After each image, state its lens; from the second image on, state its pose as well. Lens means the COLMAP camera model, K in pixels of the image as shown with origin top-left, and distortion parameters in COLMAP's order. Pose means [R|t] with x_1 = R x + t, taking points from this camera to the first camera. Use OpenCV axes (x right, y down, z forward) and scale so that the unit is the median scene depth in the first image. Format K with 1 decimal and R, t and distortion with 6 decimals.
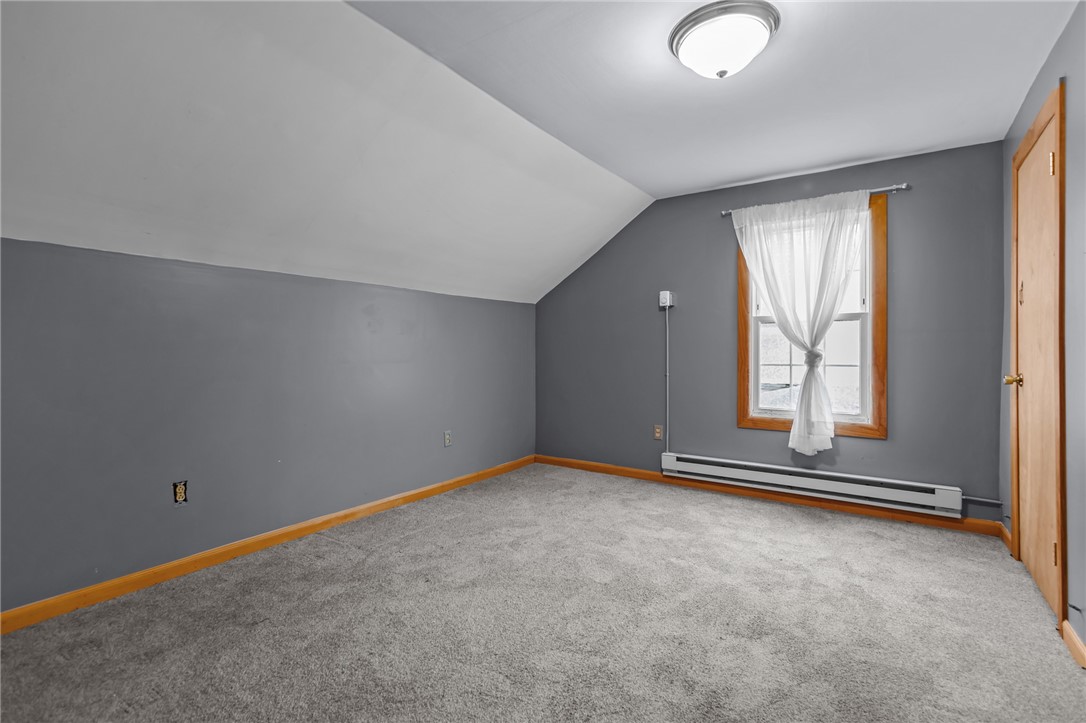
lens RADIAL K [[514.2, 0, 545.0], [0, 514.2, 342.8], [0, 0, 1]] dist [0.002755, 0.000095]
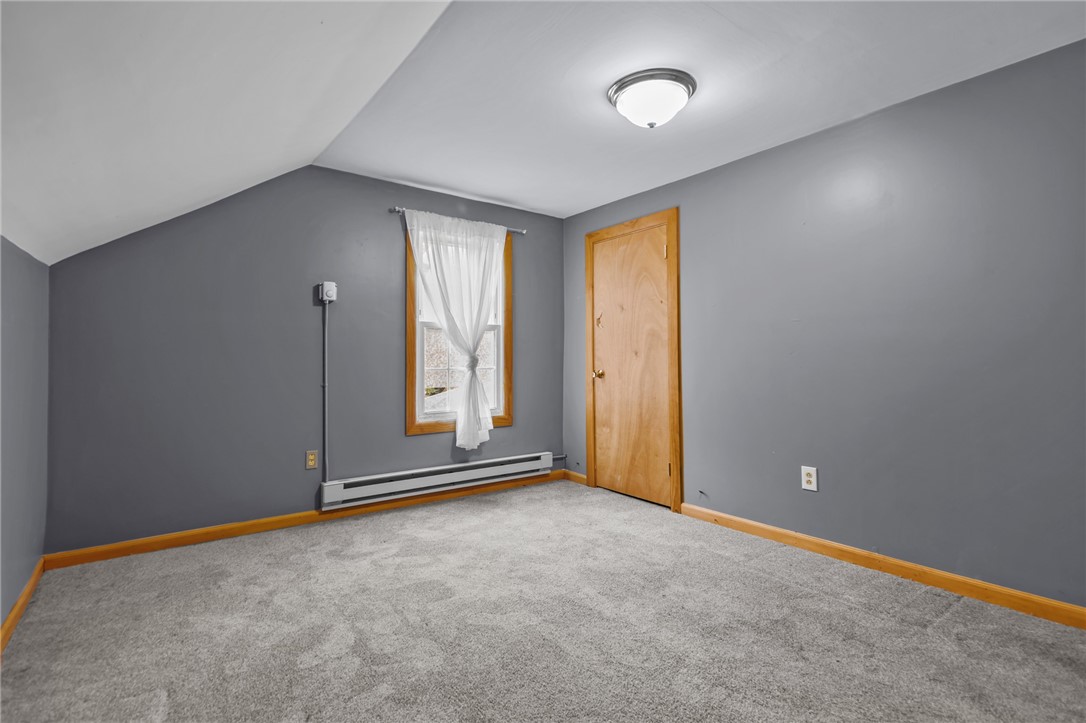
lens RADIAL K [[514.2, 0, 545.0], [0, 514.2, 342.8], [0, 0, 1]] dist [0.002755, 0.000095]
pose [[0.315216, 0.026046, 0.948662, -0.508574], [-0.014074, 0.999642, -0.022770, 0.010327], [-0.948916, -0.006174, 0.315470, 0.506711]]
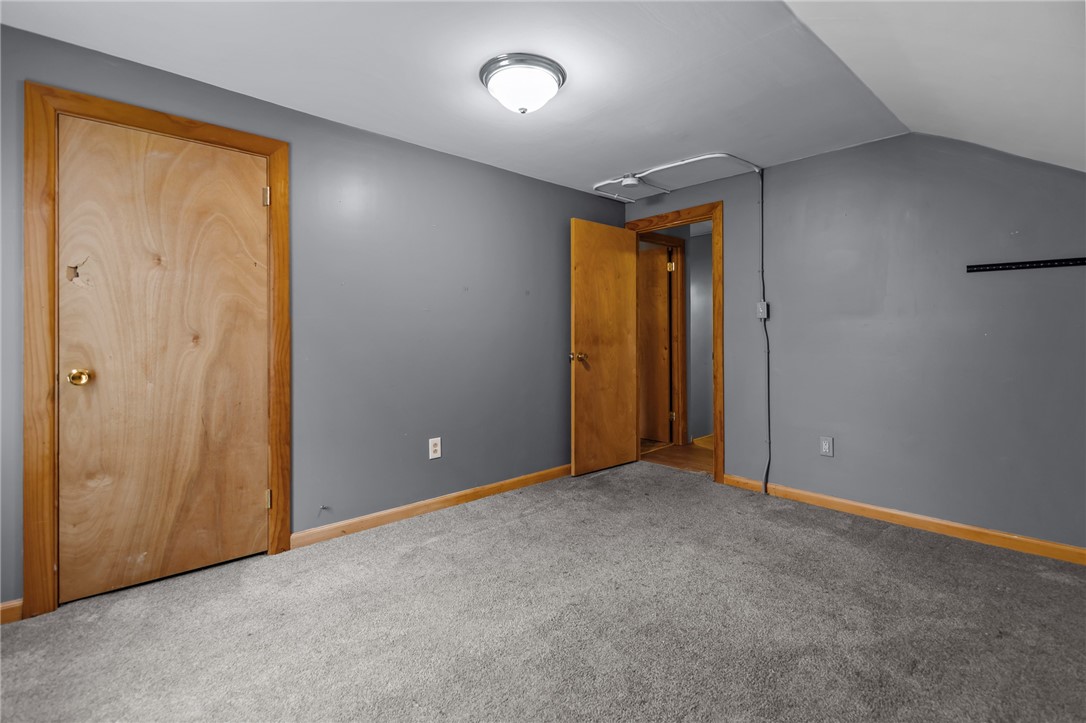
lens RADIAL K [[514.2, 0, 545.0], [0, 514.2, 342.8], [0, 0, 1]] dist [0.002755, 0.000095]
pose [[-0.974033, -0.000422, 0.226407, 0.014477], [-0.002126, 0.999971, -0.007284, 0.016255], [-0.226397, -0.007576, -0.974006, 1.254516]]
